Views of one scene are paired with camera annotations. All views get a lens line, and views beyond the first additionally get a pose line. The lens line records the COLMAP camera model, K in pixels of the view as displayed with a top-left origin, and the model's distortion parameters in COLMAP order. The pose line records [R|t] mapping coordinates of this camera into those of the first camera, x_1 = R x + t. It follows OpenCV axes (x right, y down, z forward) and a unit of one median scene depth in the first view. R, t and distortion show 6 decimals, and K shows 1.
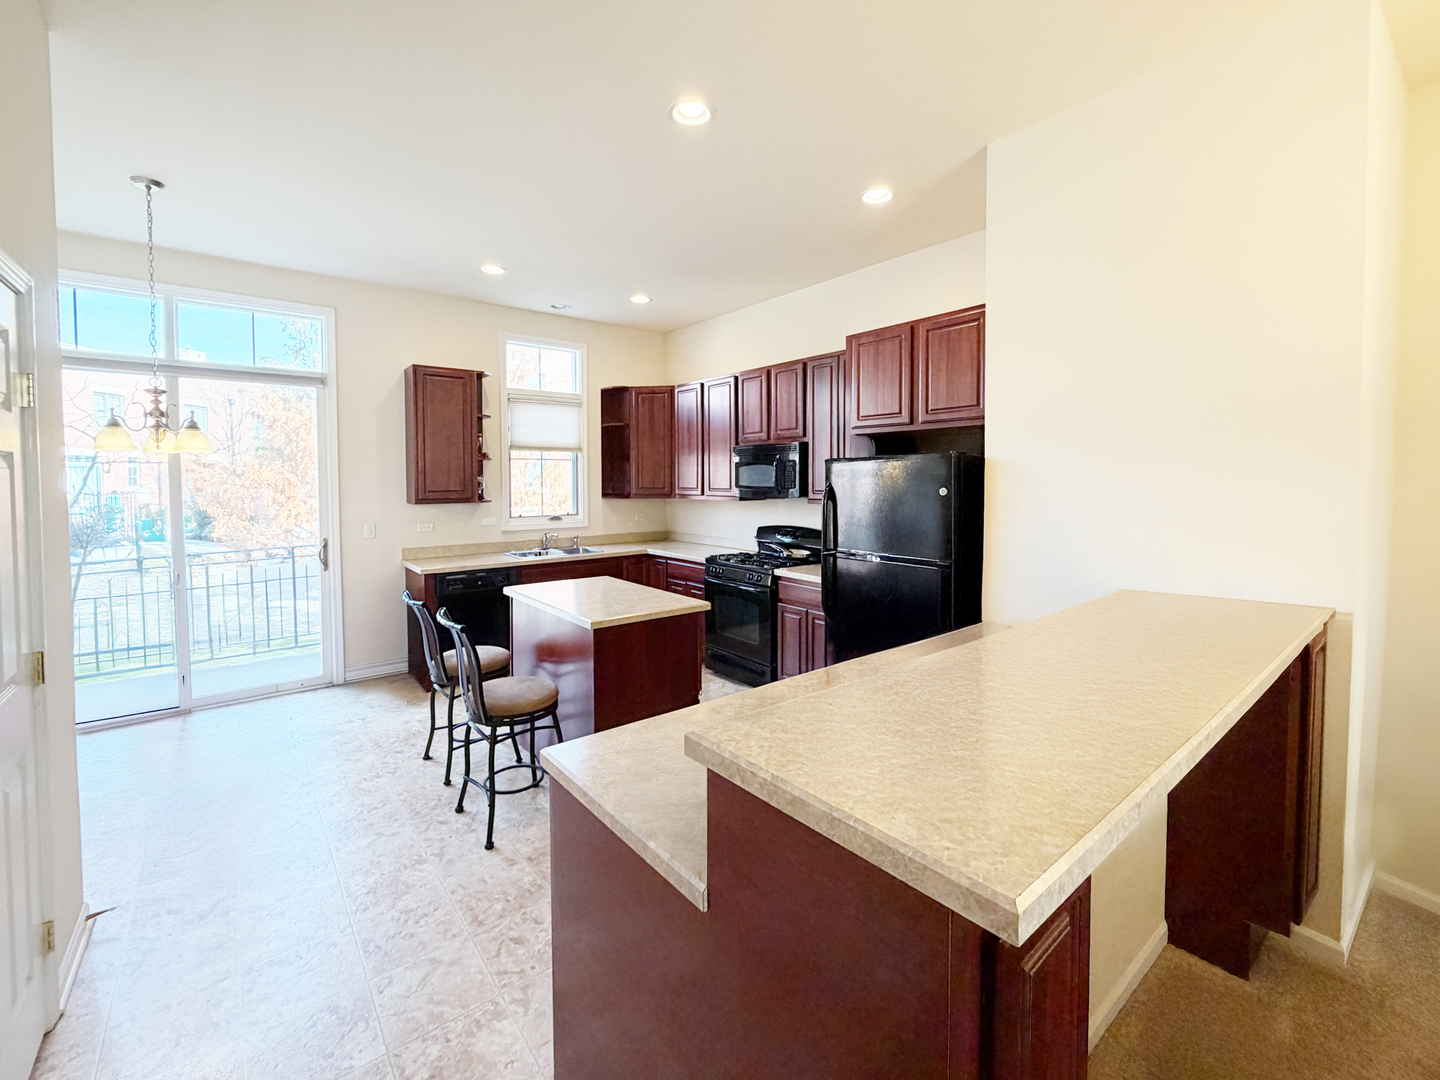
lens RADIAL K [[607.0, 0, 714.9], [0, 607.0, 502.0], [0, 0, 1]] dist [-0.000994, -0.000146]
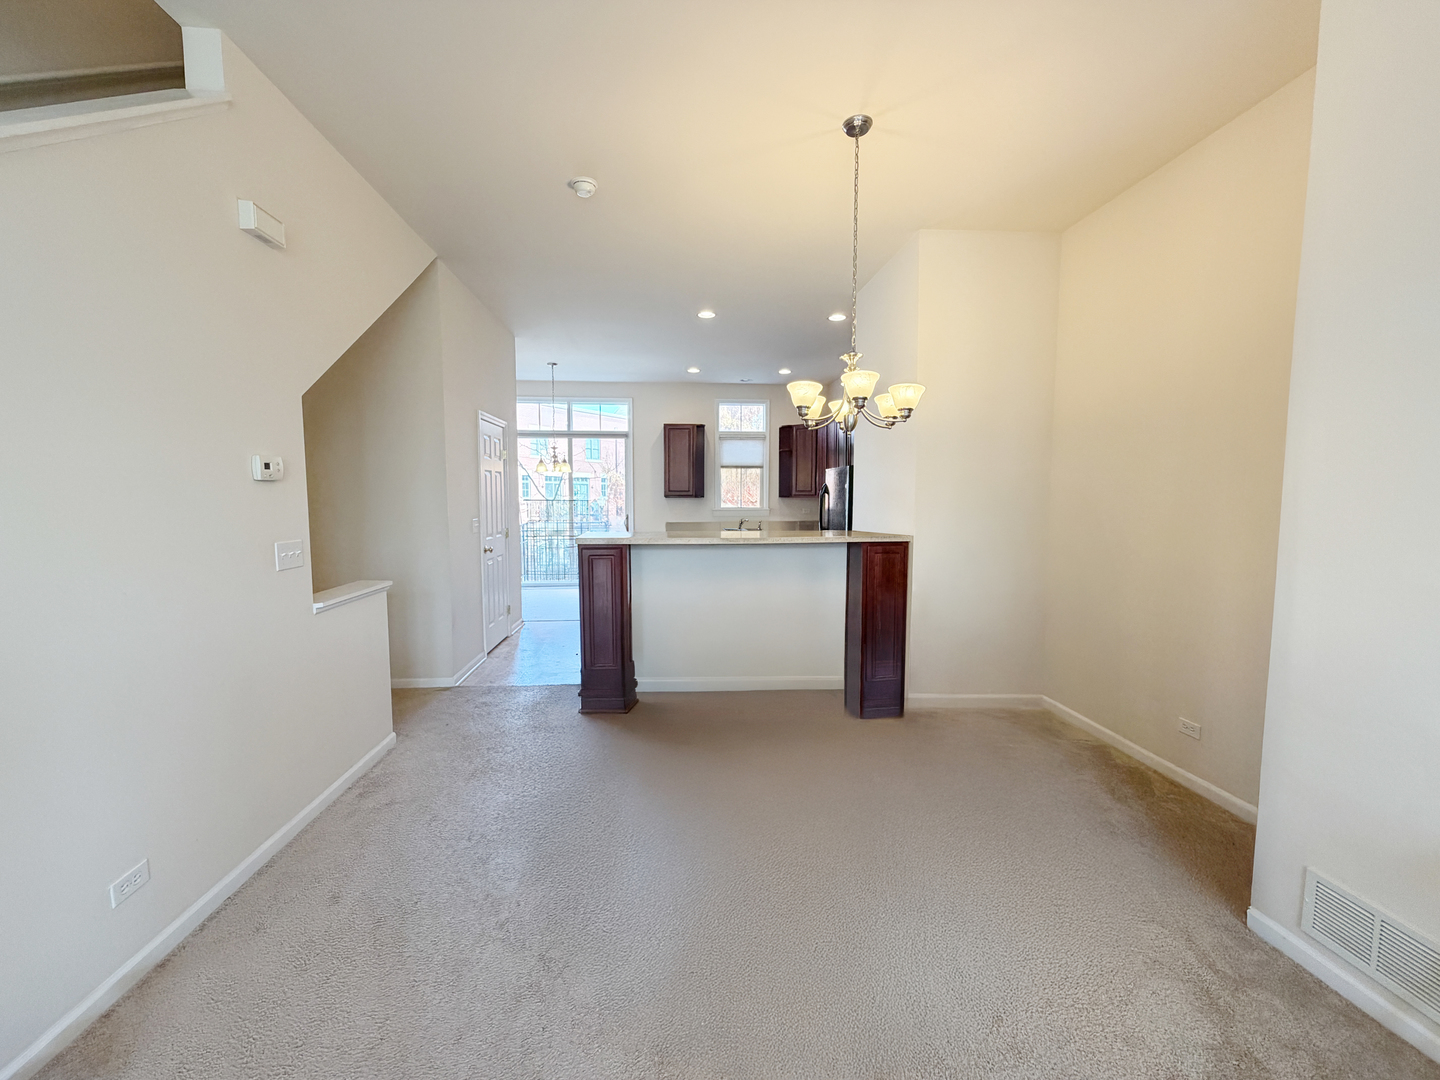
lens RADIAL K [[575.9, 0, 720.0], [0, 575.9, 540.0], [0, 0, 1]] dist [0.000356, -0.000068]
pose [[0.836443, 0.044734, -0.546225, 0.593250], [-0.022491, 0.998625, 0.047344, 0.042248], [0.547592, -0.027315, 0.836300, -0.380858]]
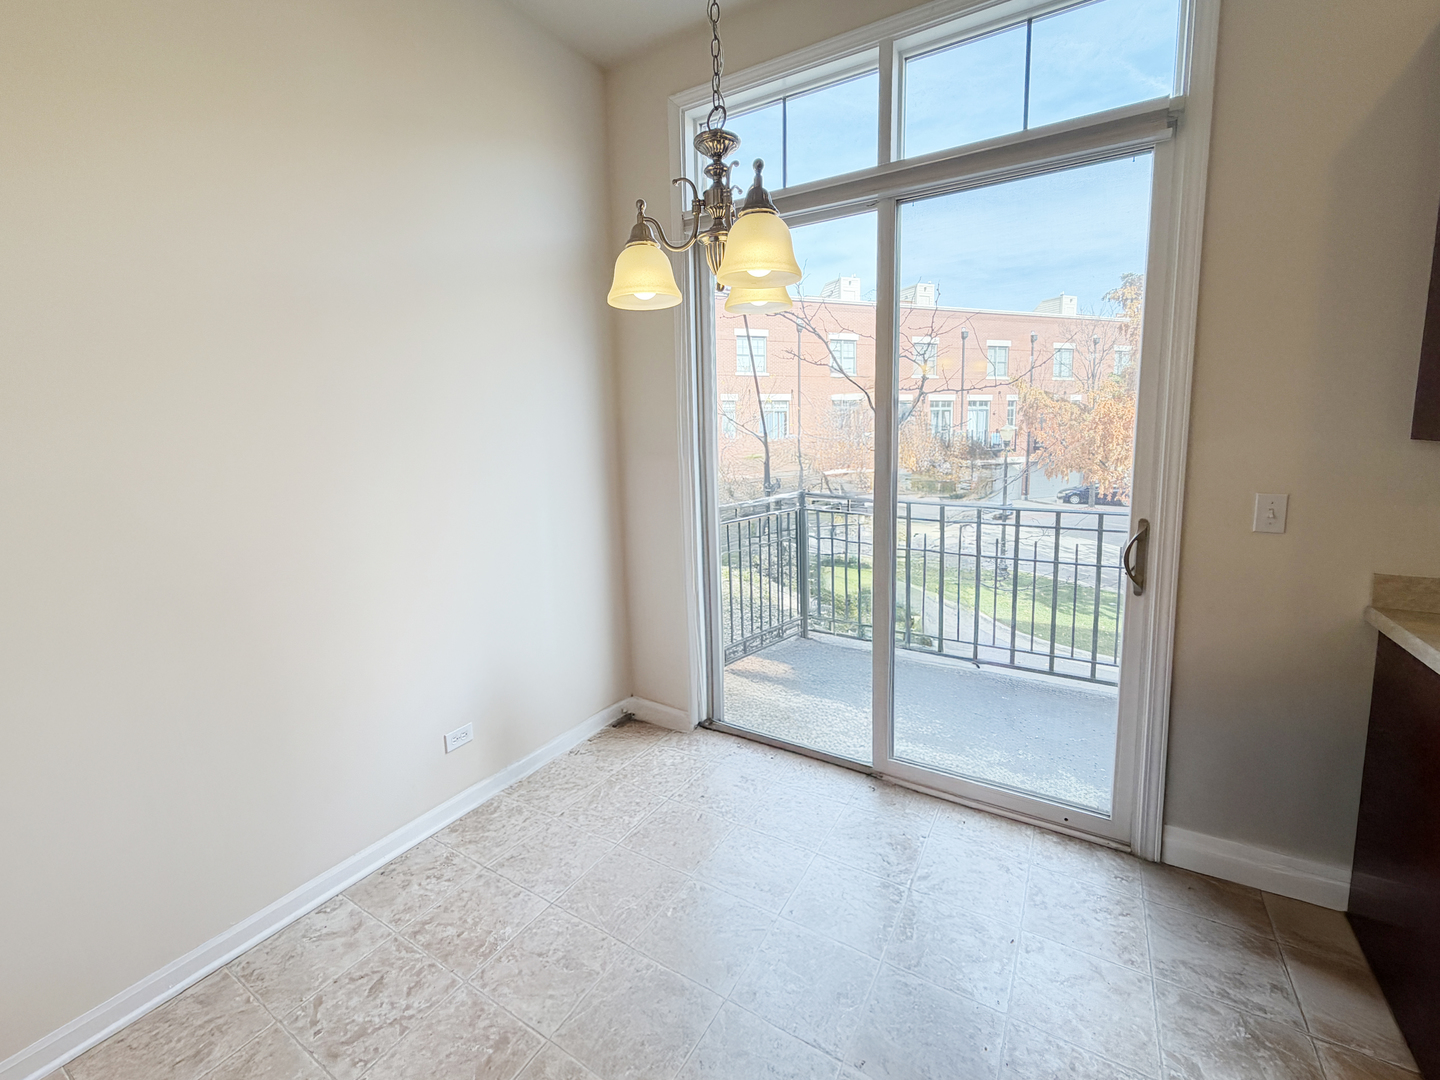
lens RADIAL K [[607.0, 0, 714.9], [0, 607.0, 502.0], [0, 0, 1]] dist [-0.000994, -0.000146]
pose [[0.337039, 0.107996, -0.935276, -0.320074], [-0.017389, 0.993944, 0.108504, 0.006742], [0.941330, -0.020307, 0.336876, 0.528417]]
